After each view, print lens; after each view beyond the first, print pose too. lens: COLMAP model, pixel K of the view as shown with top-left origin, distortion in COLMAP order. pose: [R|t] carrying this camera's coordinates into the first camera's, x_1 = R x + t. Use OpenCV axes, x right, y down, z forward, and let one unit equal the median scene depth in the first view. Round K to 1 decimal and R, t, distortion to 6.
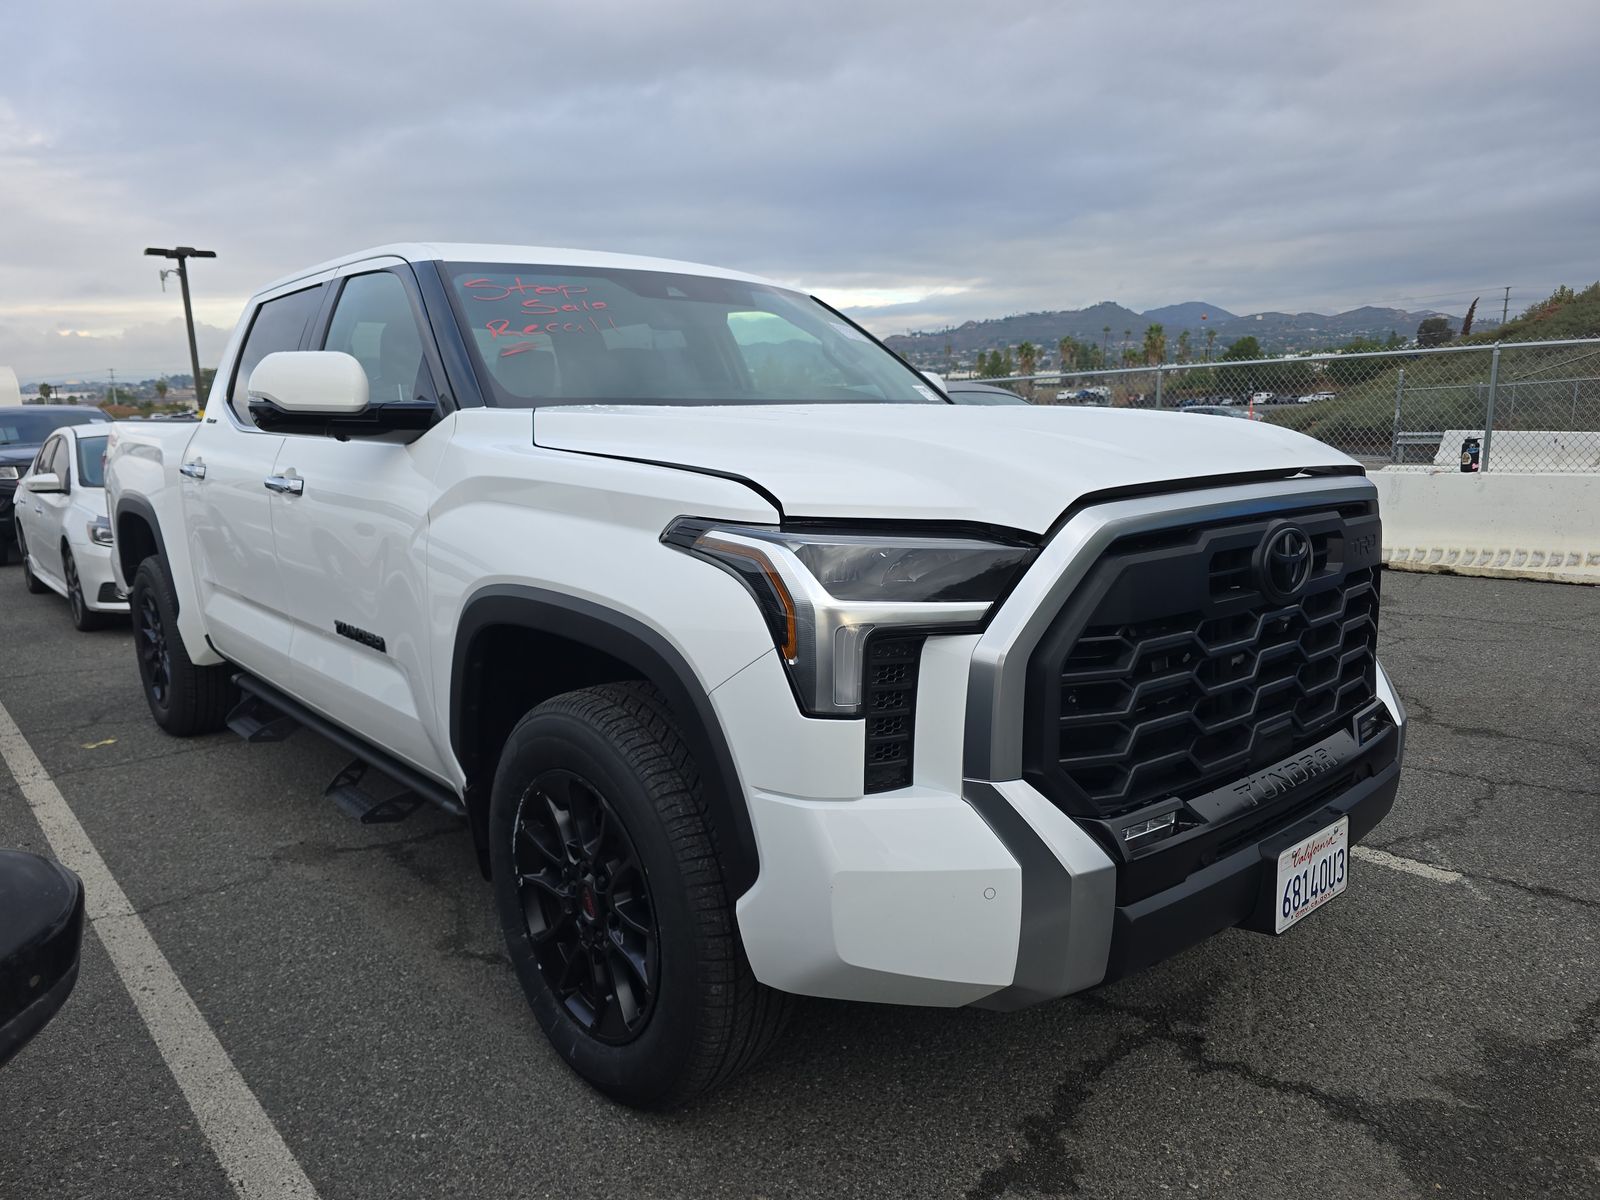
lens RADIAL K [[1109.0, 0, 804.9], [0, 1109.0, 595.0], [0, 0, 1]] dist [0.027167, -0.041230]
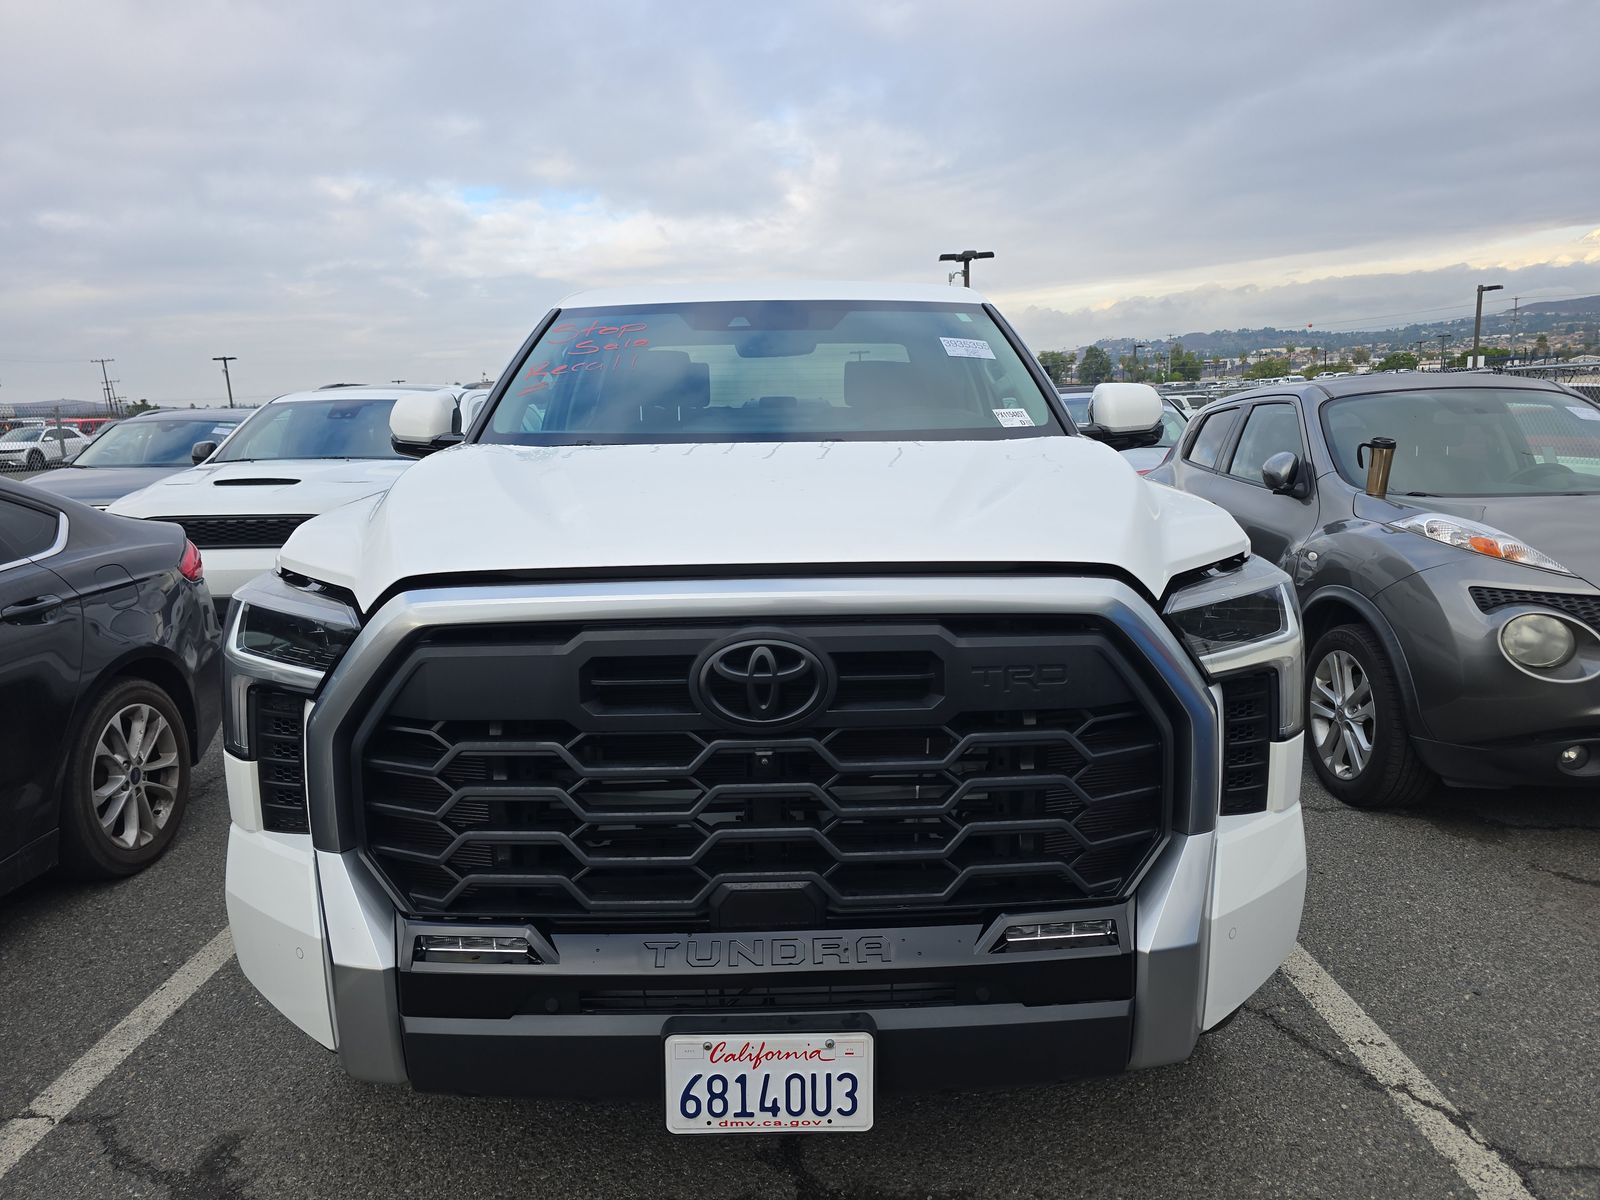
lens RADIAL K [[1078.3, 0, 804.2], [0, 1078.3, 603.3], [0, 0, 1]] dist [0.049995, -0.050579]
pose [[0.747853, 0.115693, -0.653706, 0.950080], [-0.091674, 0.993261, 0.070910, -0.141463], [0.657504, 0.006898, 0.753419, 0.451766]]
